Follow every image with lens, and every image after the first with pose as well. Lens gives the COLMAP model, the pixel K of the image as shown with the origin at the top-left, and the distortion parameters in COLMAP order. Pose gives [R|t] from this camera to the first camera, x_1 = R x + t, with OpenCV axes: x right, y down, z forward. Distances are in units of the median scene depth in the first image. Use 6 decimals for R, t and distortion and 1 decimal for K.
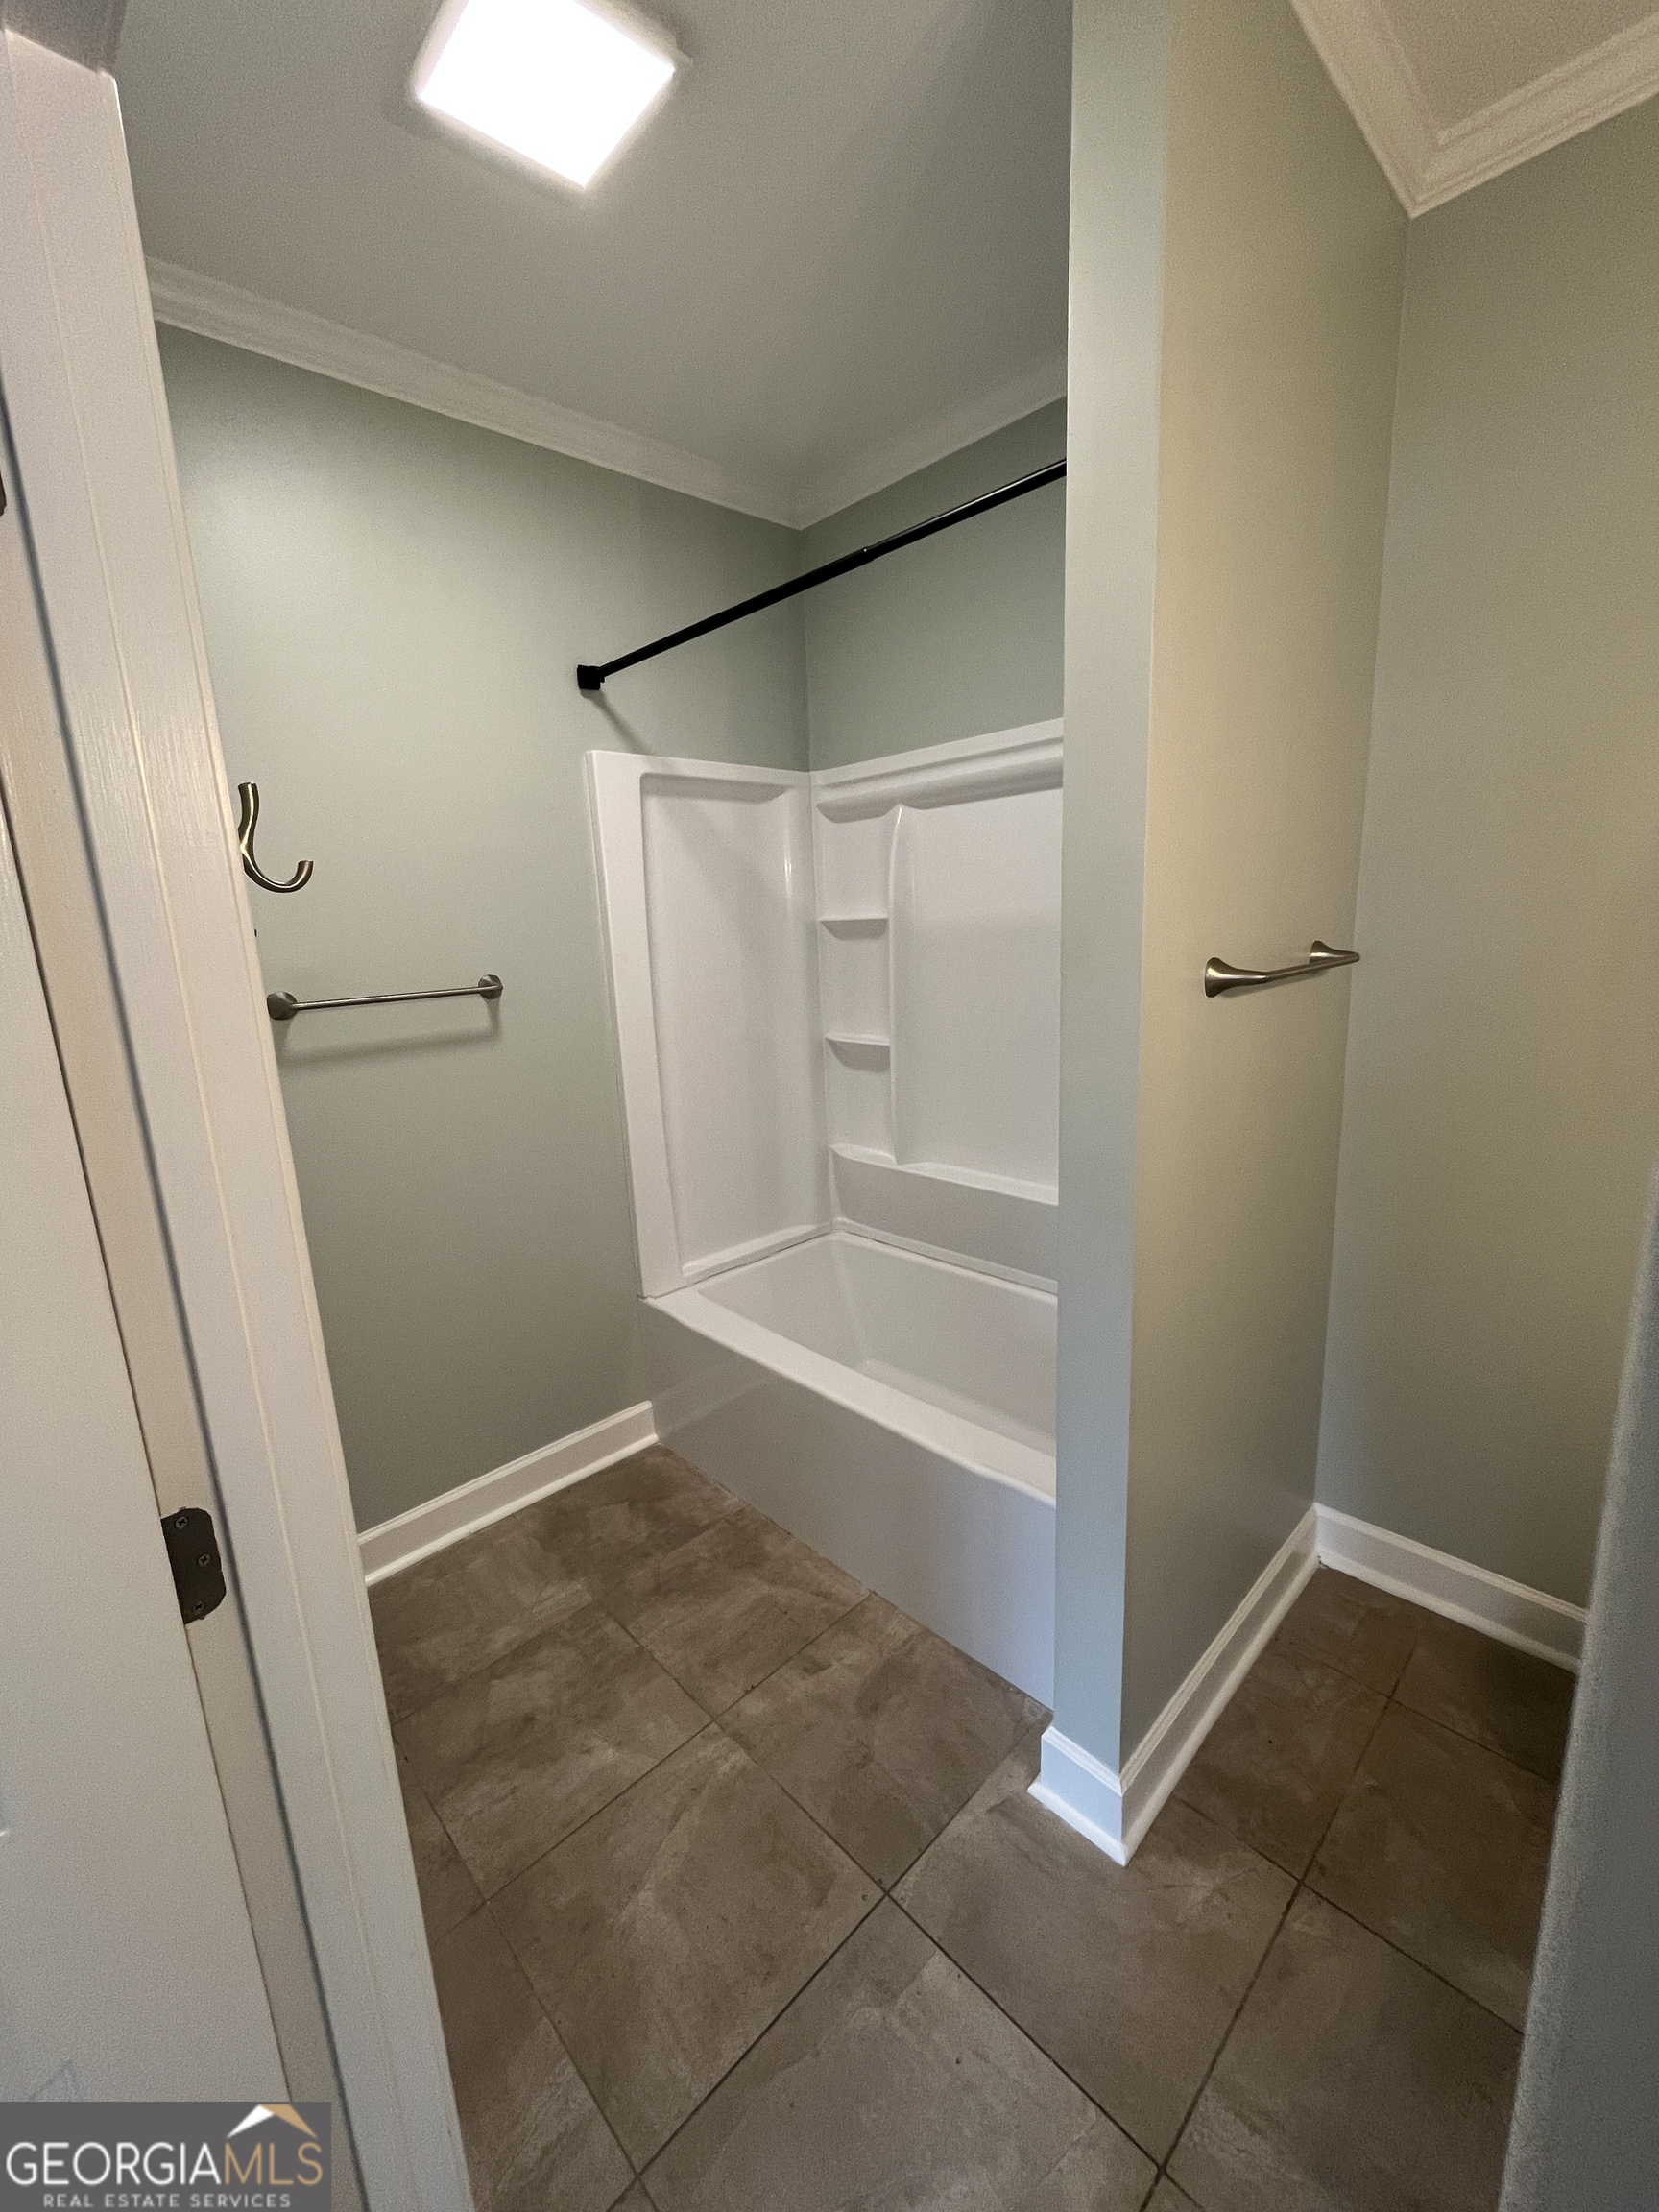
lens RADIAL K [[895.0, 0, 821.8], [0, 895.0, 1111.6], [0, 0, 1]] dist [0.004903, 0.000611]
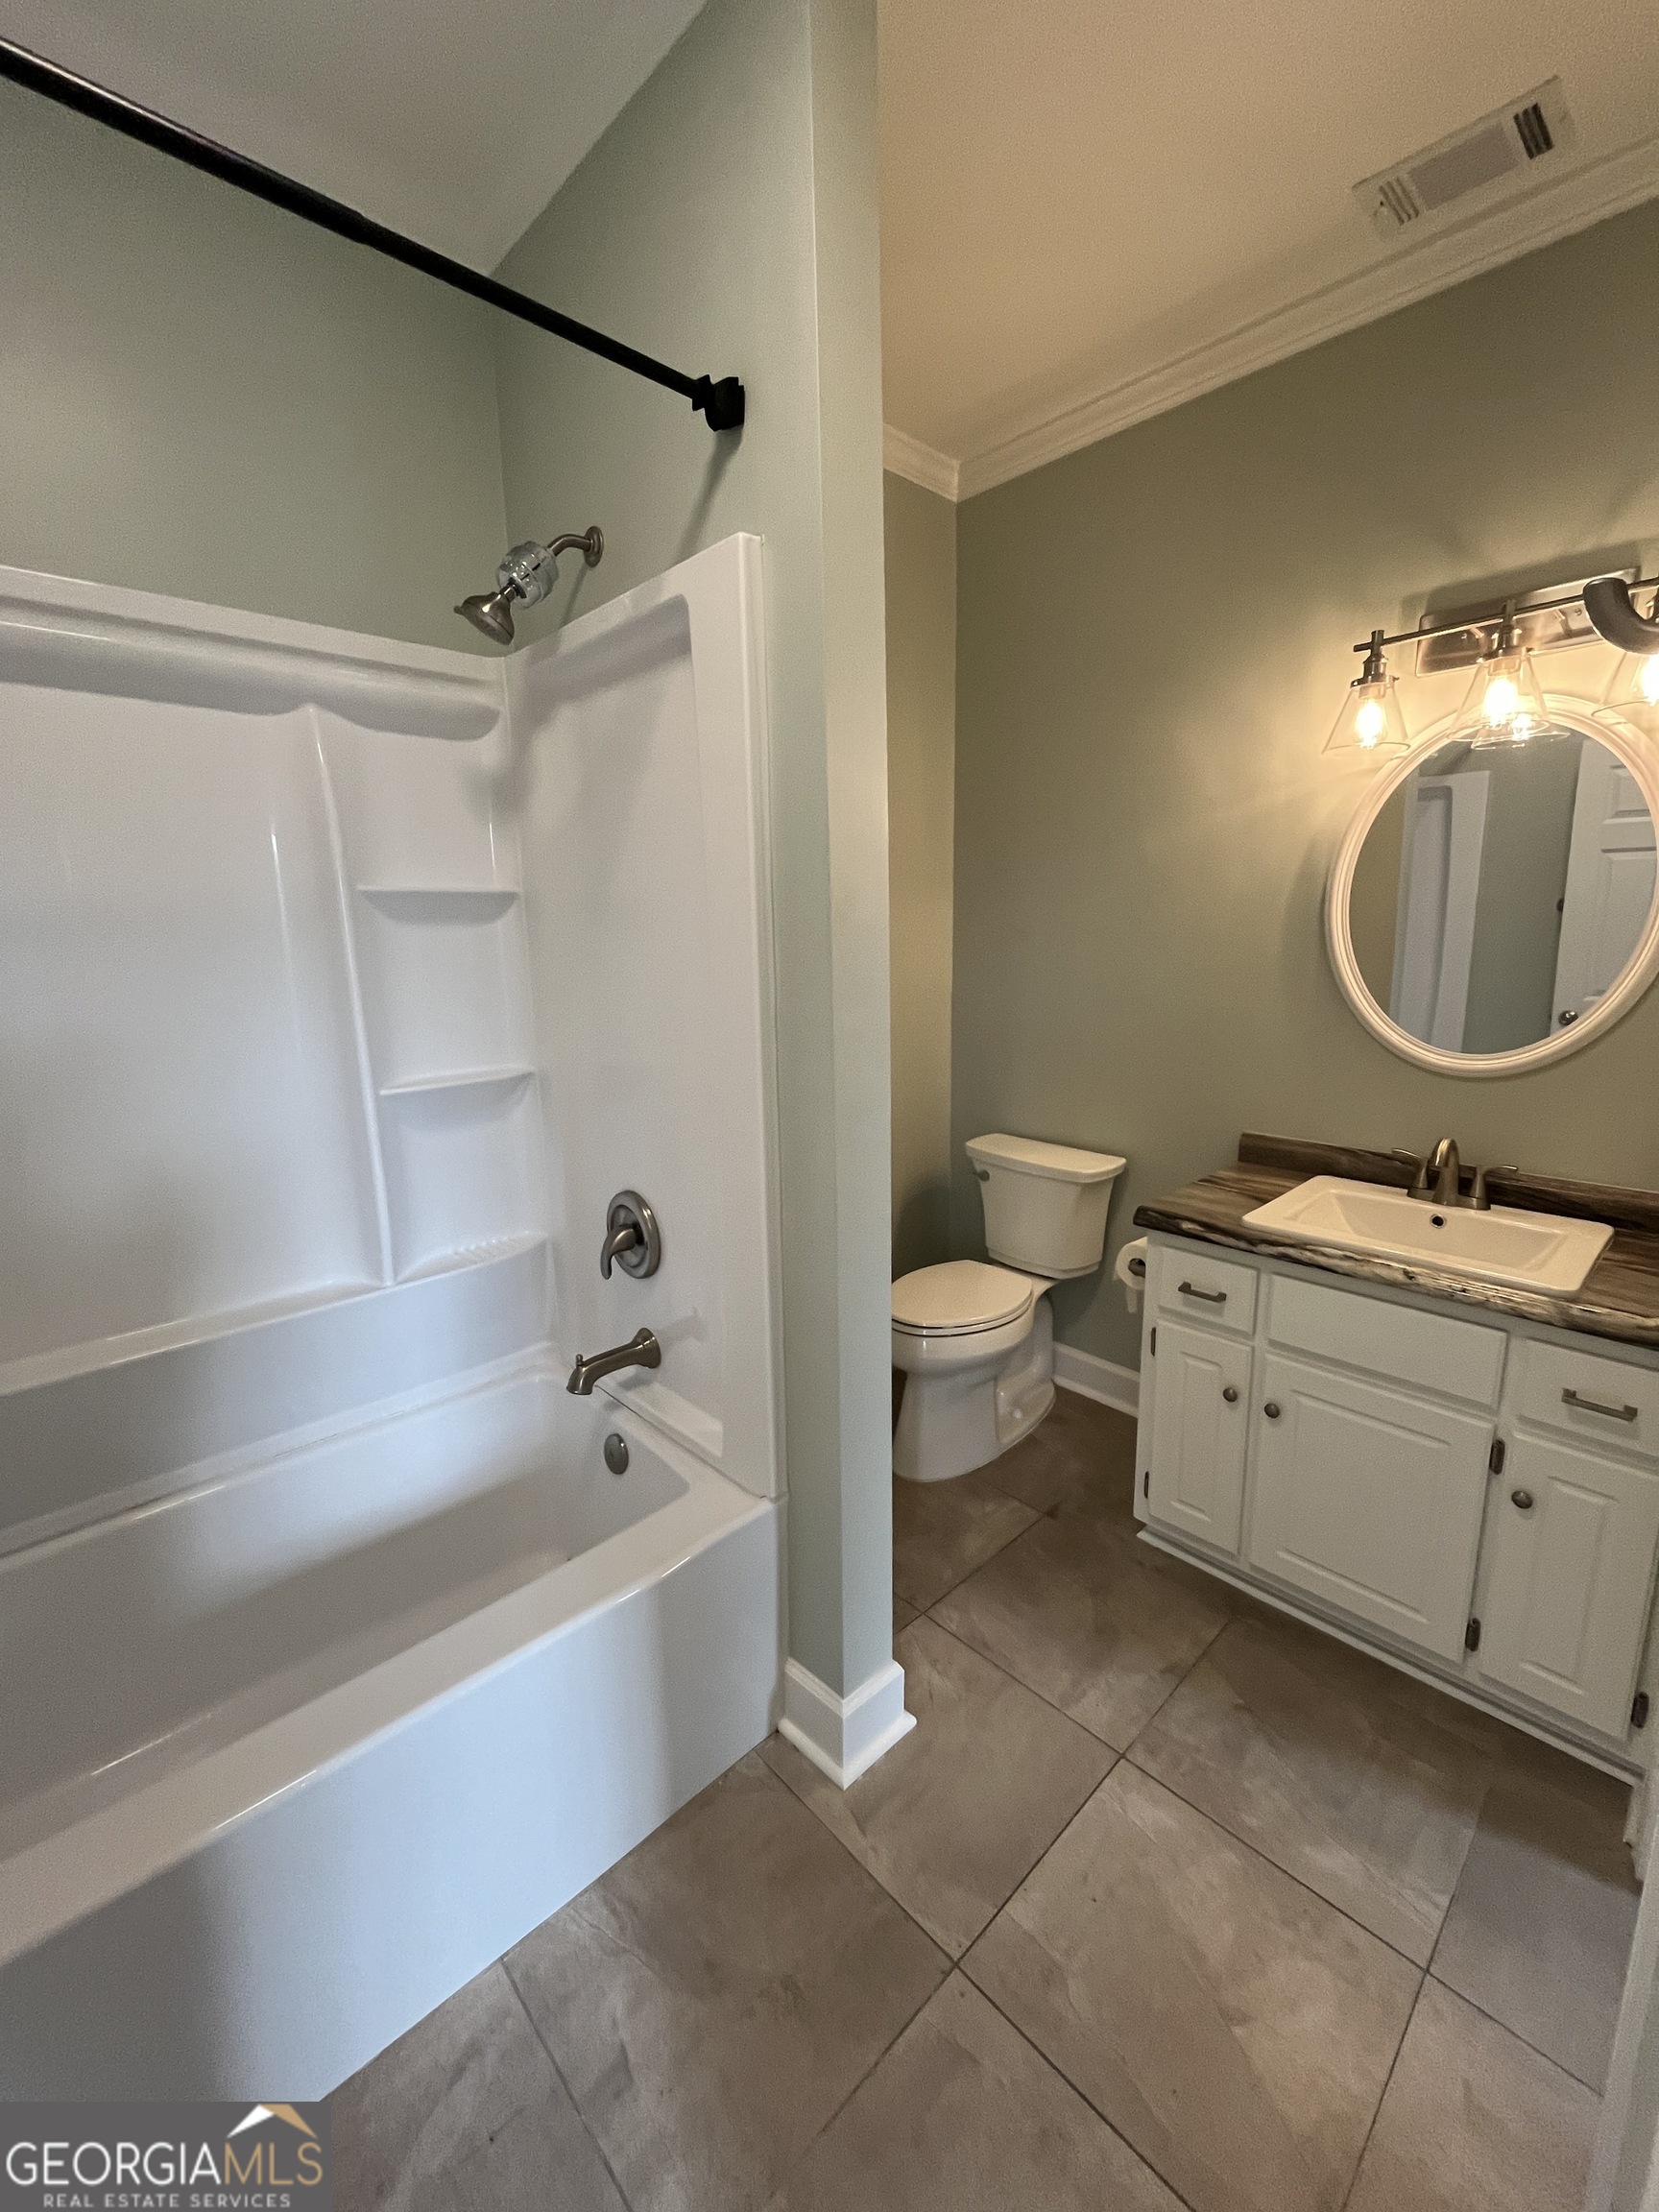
lens RADIAL K [[895.0, 0, 821.5], [0, 895.0, 1095.1], [0, 0, 1]] dist [0.004903, 0.000611]
pose [[0.011115, -0.143865, 0.989535, -0.644905], [0.218730, 0.965980, 0.137983, -0.117968], [-0.975722, 0.214907, 0.042205, 0.838158]]
